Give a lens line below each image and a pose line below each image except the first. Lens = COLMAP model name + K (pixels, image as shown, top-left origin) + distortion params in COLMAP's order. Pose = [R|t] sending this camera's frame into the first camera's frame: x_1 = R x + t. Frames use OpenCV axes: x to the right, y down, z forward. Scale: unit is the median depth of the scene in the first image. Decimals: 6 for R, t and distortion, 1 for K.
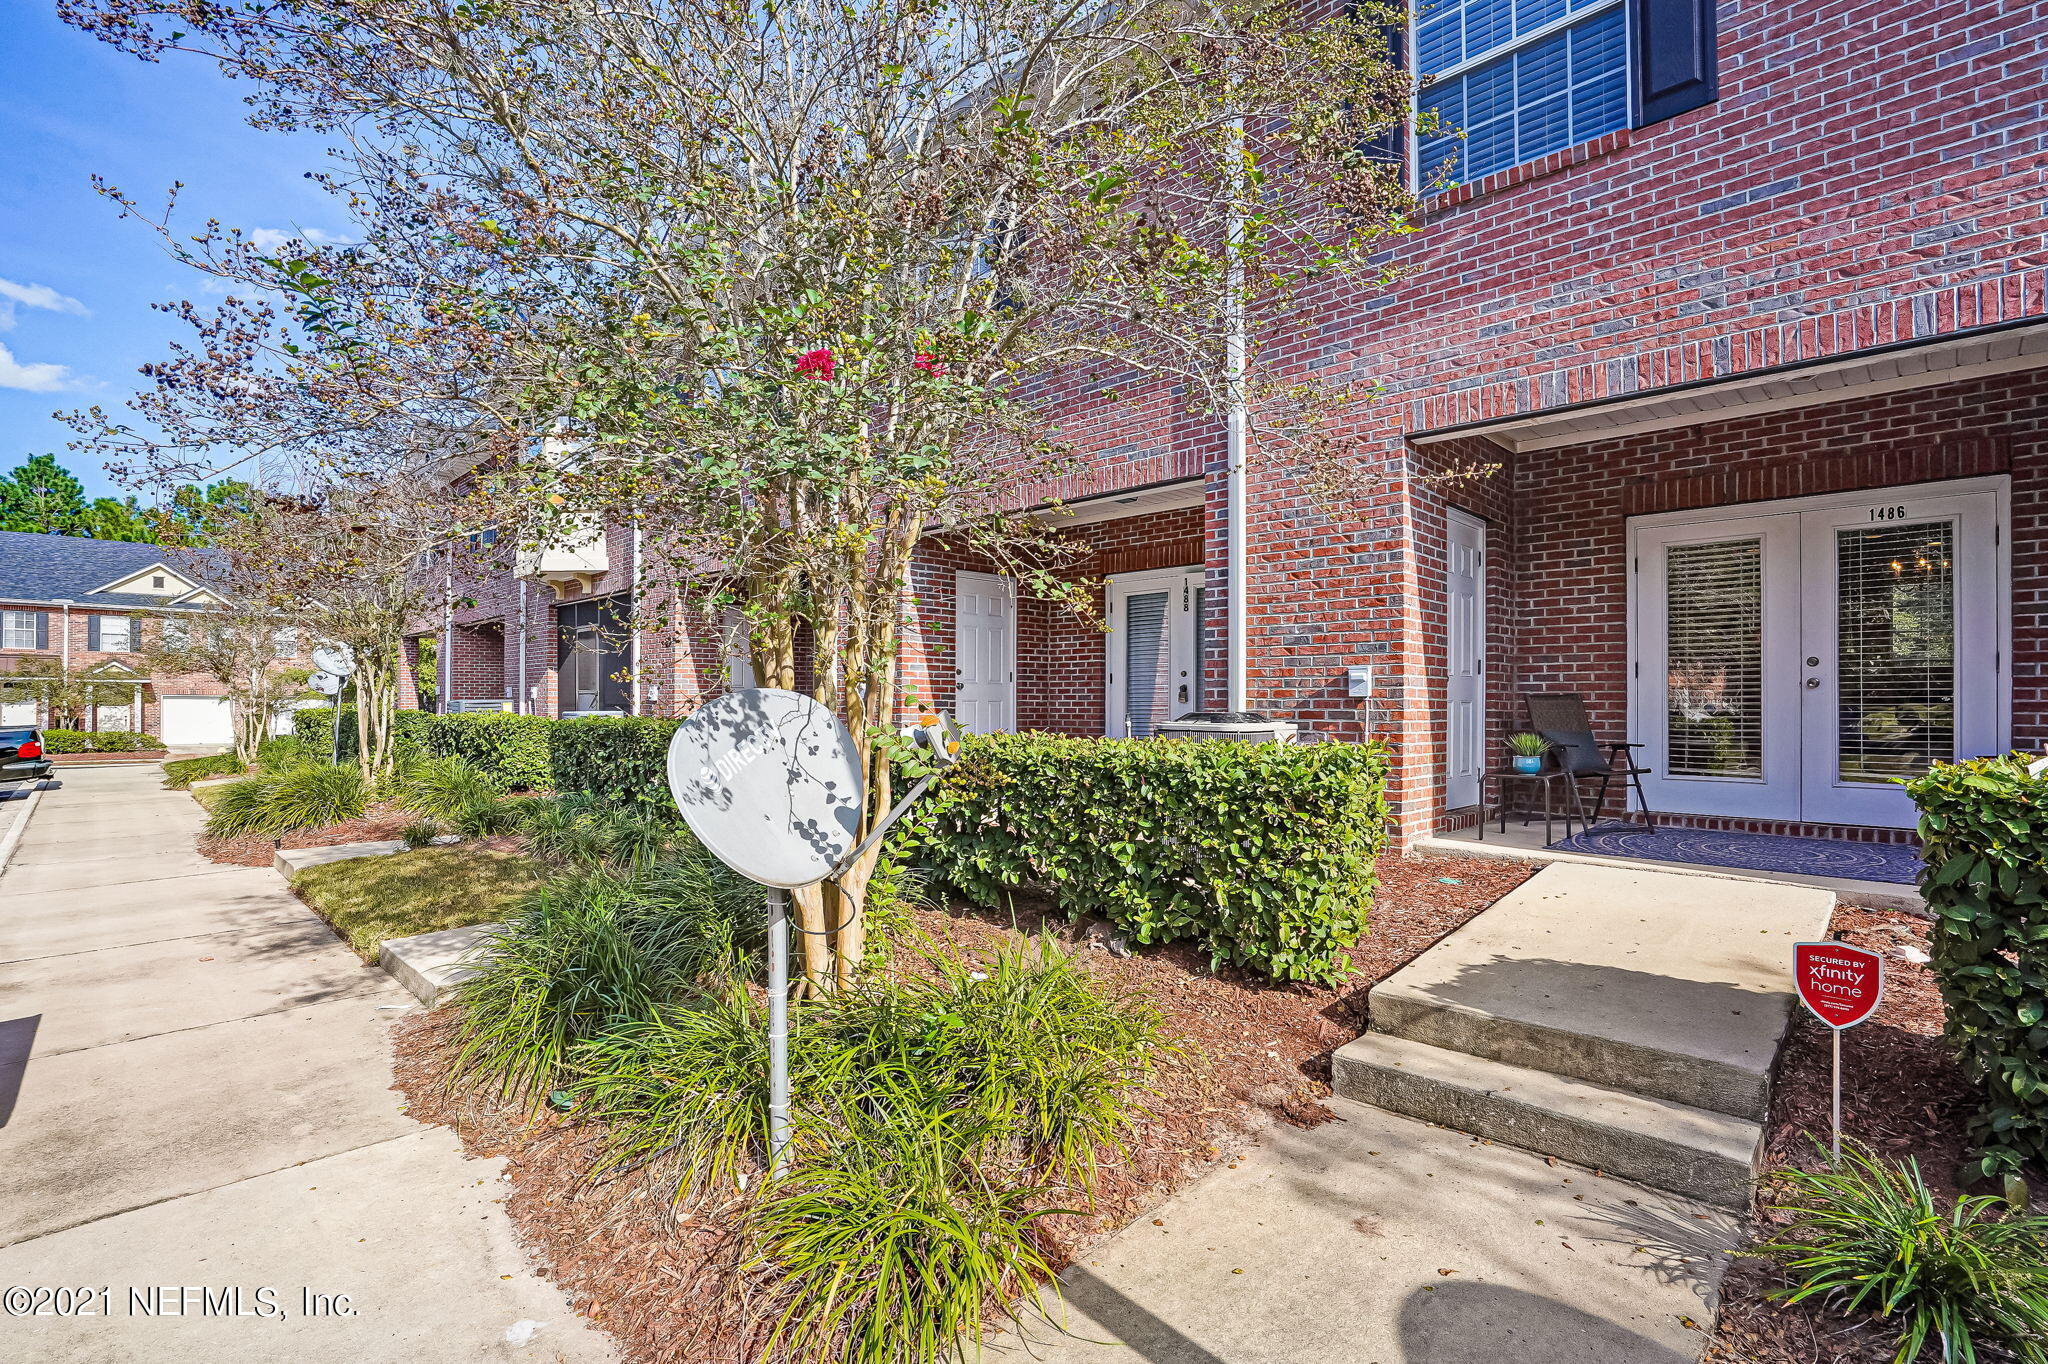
lens RADIAL K [[945.7, 0, 1032.2], [0, 945.7, 697.7], [0, 0, 1]] dist [-0.048189, 0.015682]
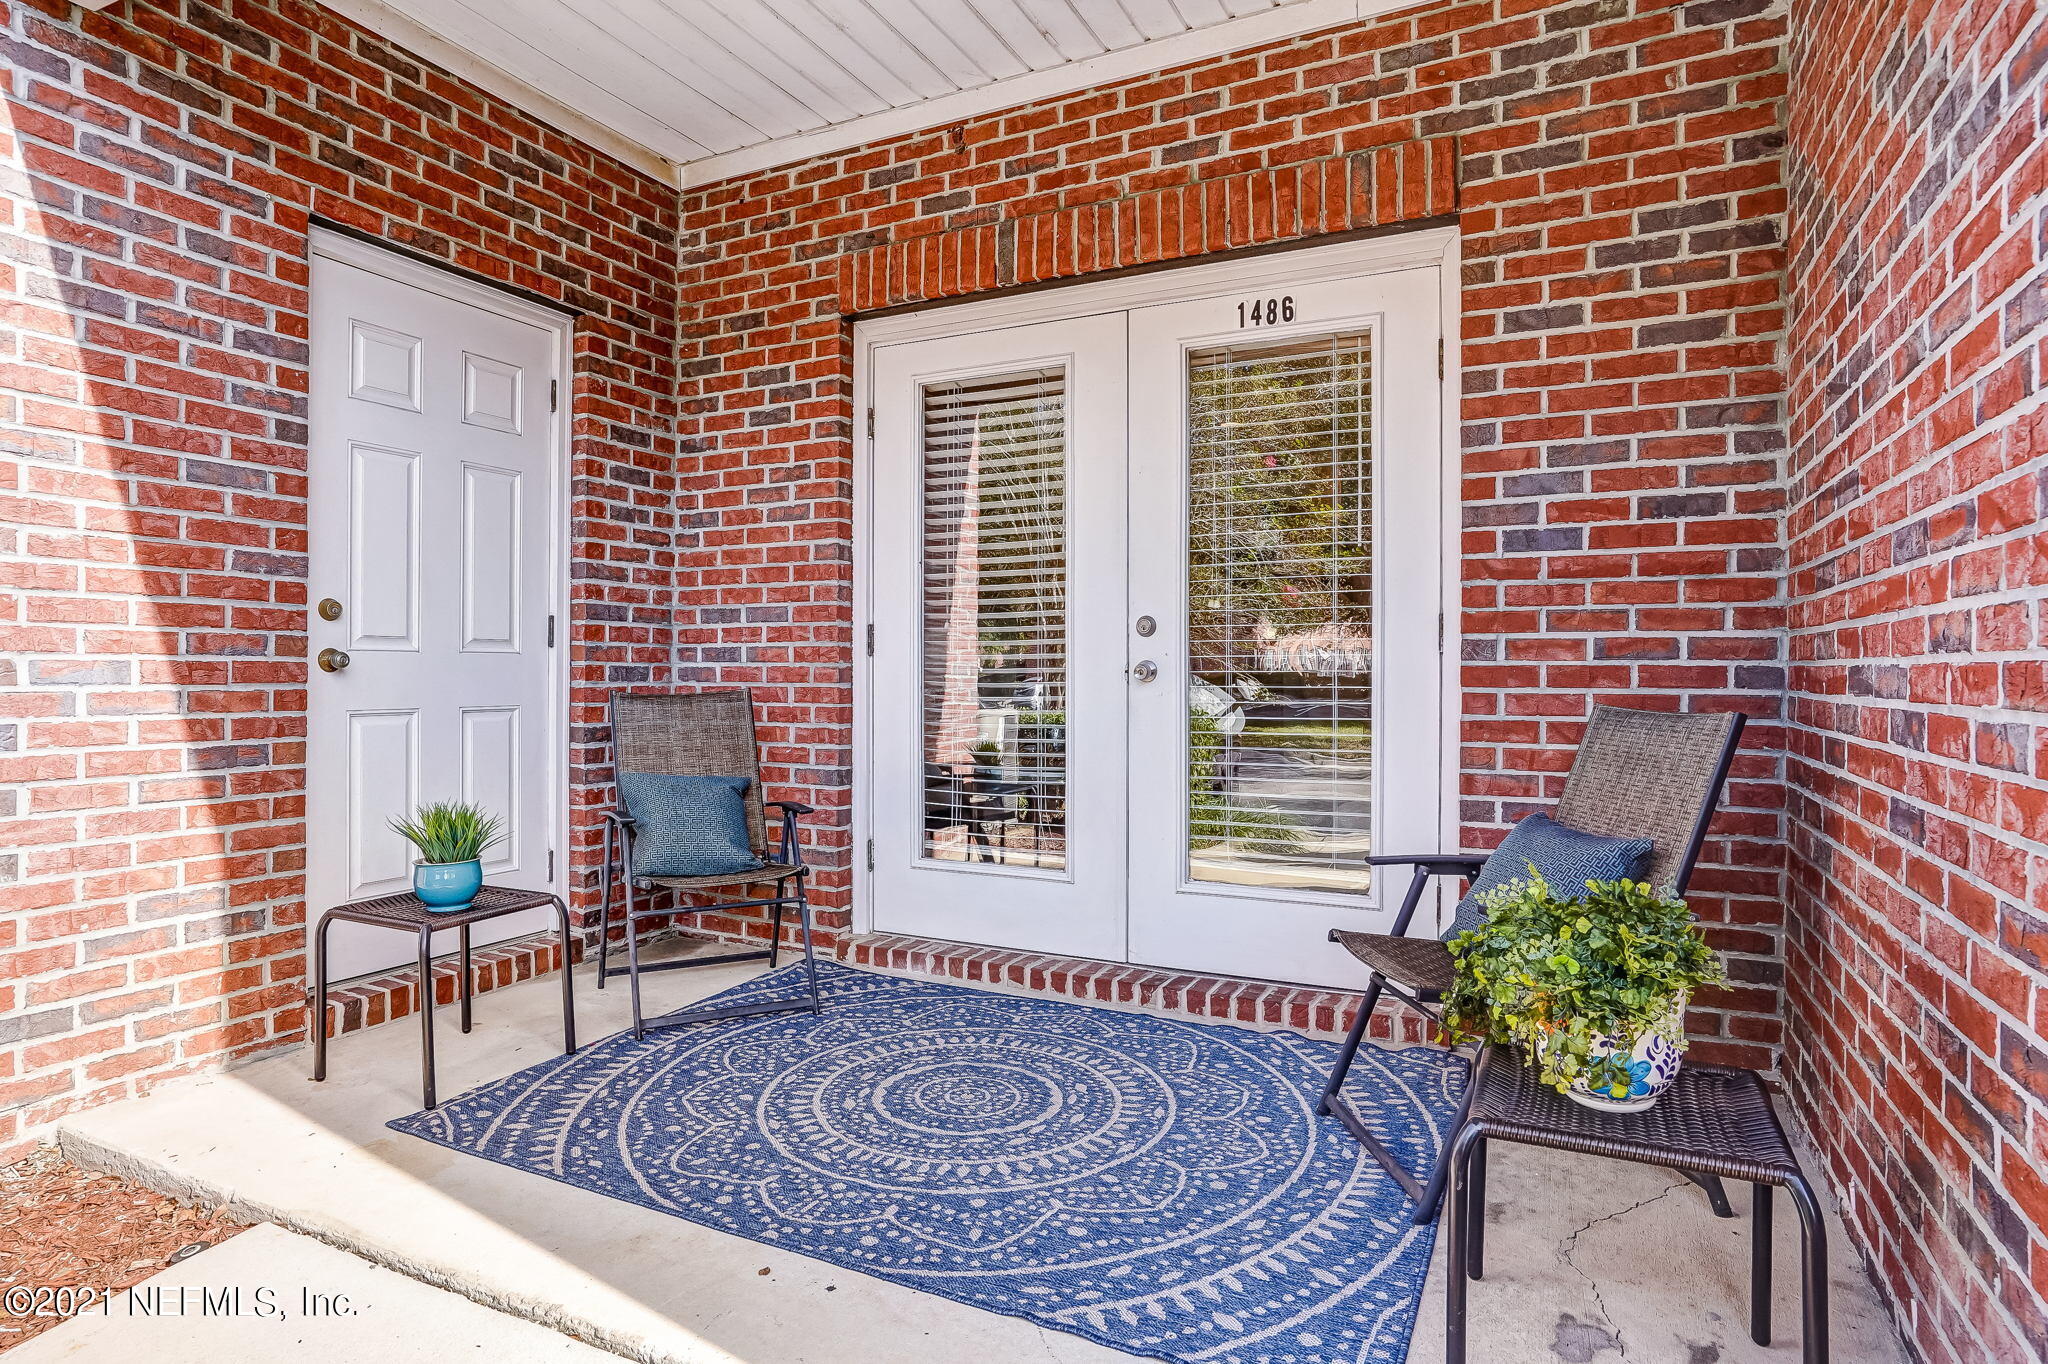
lens RADIAL K [[1119.4, 0, 1021.8], [0, 1119.4, 674.2], [0, 0, 1]] dist [-0.042474, 0.033997]
pose [[0.950566, -0.001987, 0.310517, 0.603427], [-0.001175, 0.999949, 0.009997, -0.019965], [-0.310521, -0.009867, 0.950515, 0.469081]]
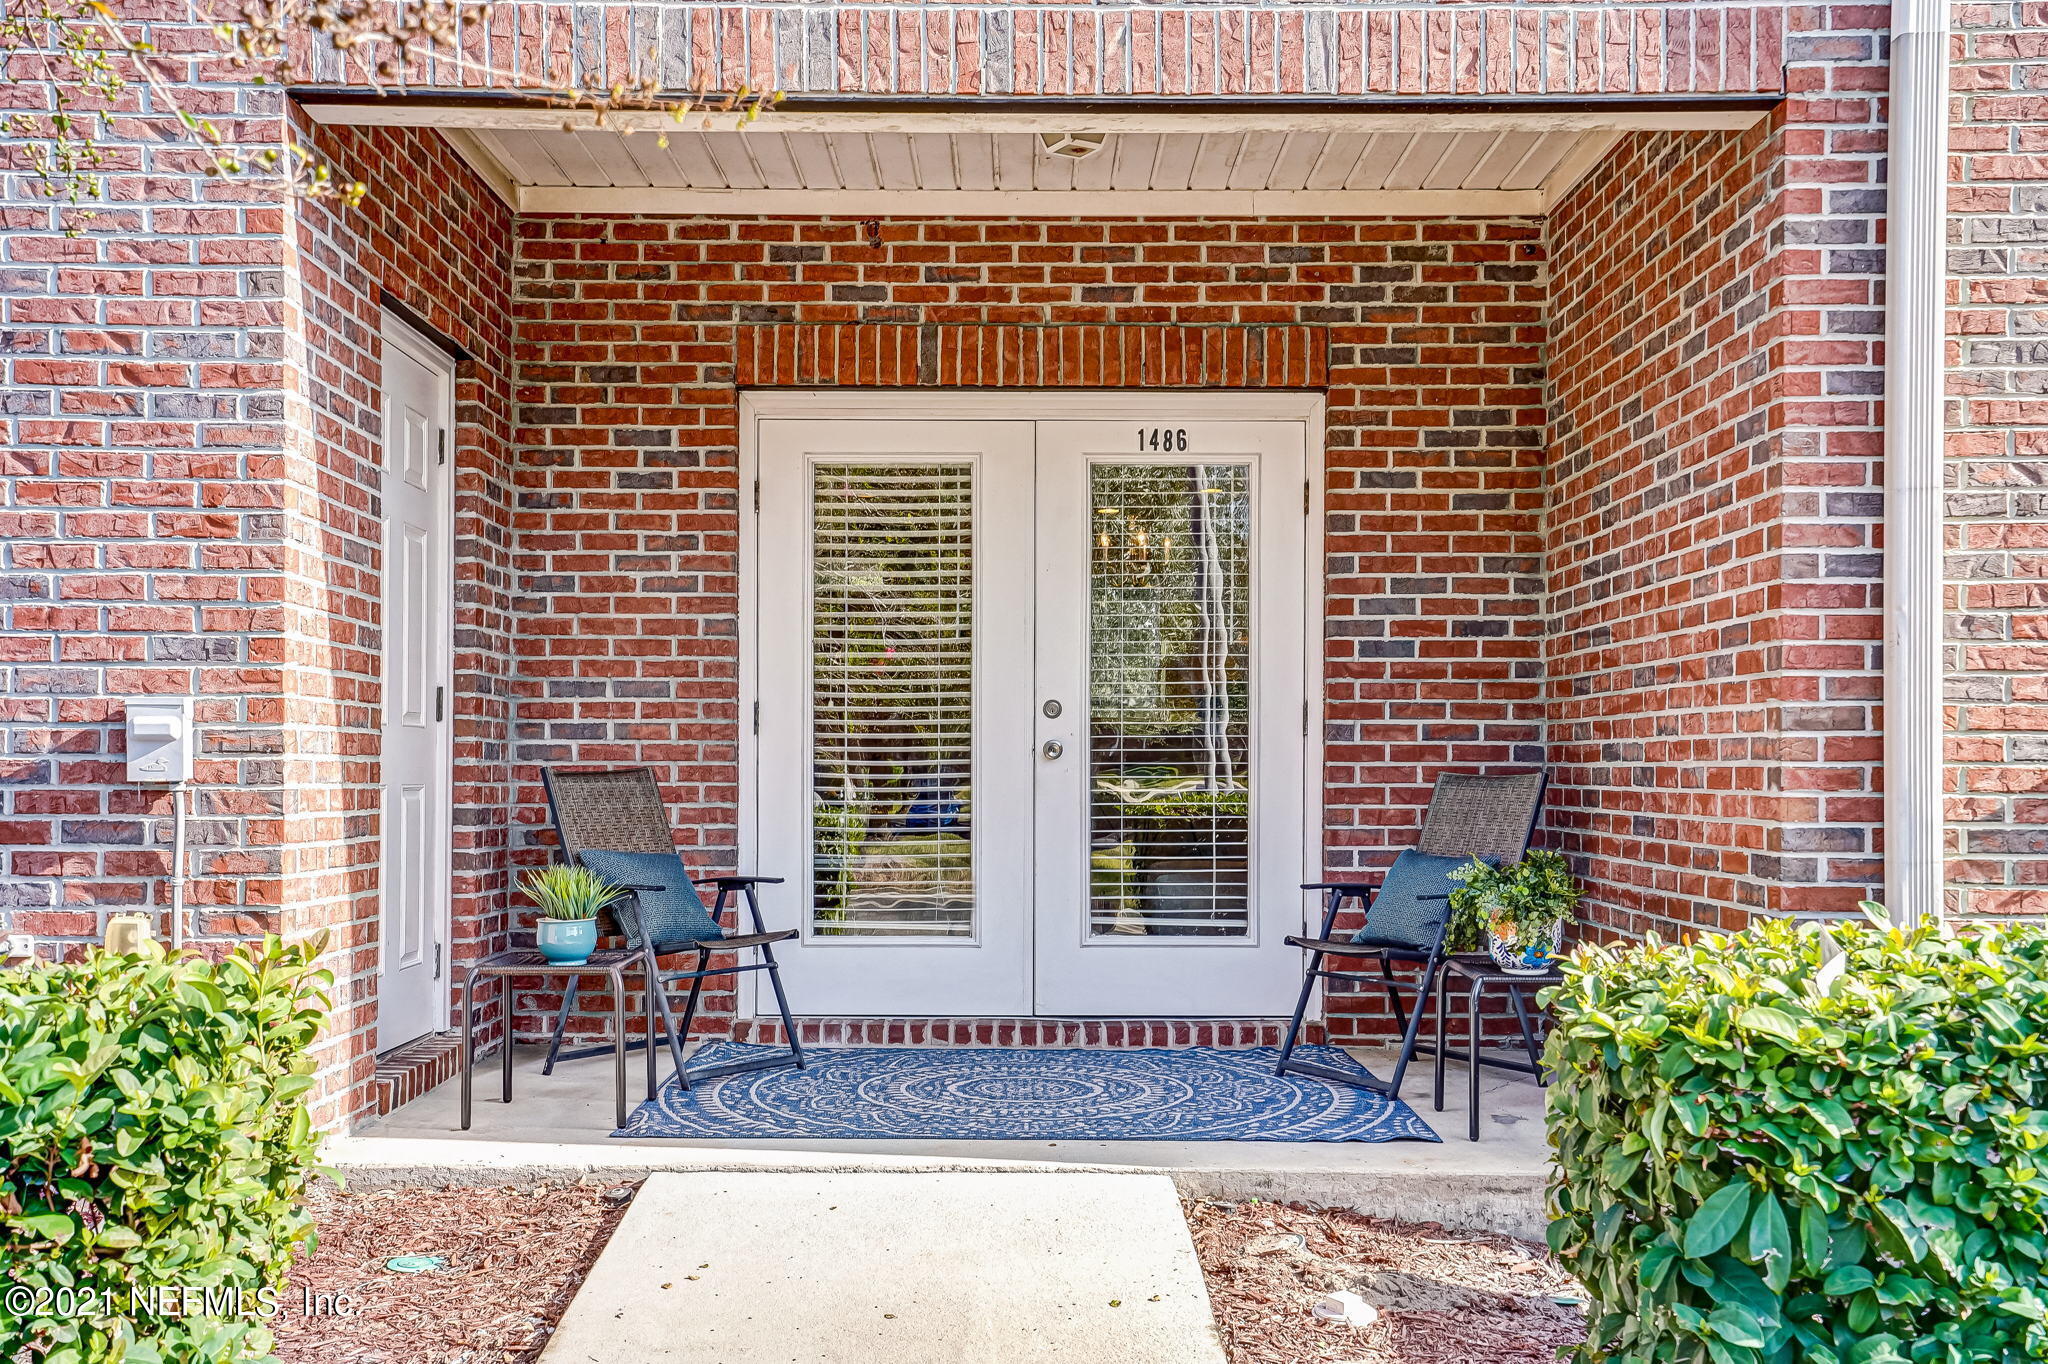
lens RADIAL K [[1996.6, 0, 1019.2], [0, 1996.6, 760.5], [0, 0, 1]] dist [0.055320, 0.011936]
pose [[0.712615, 0.001486, 0.701554, 0.035148], [-0.004214, 0.999989, 0.002163, -0.011988], [-0.701543, -0.004498, 0.712613, 0.199919]]
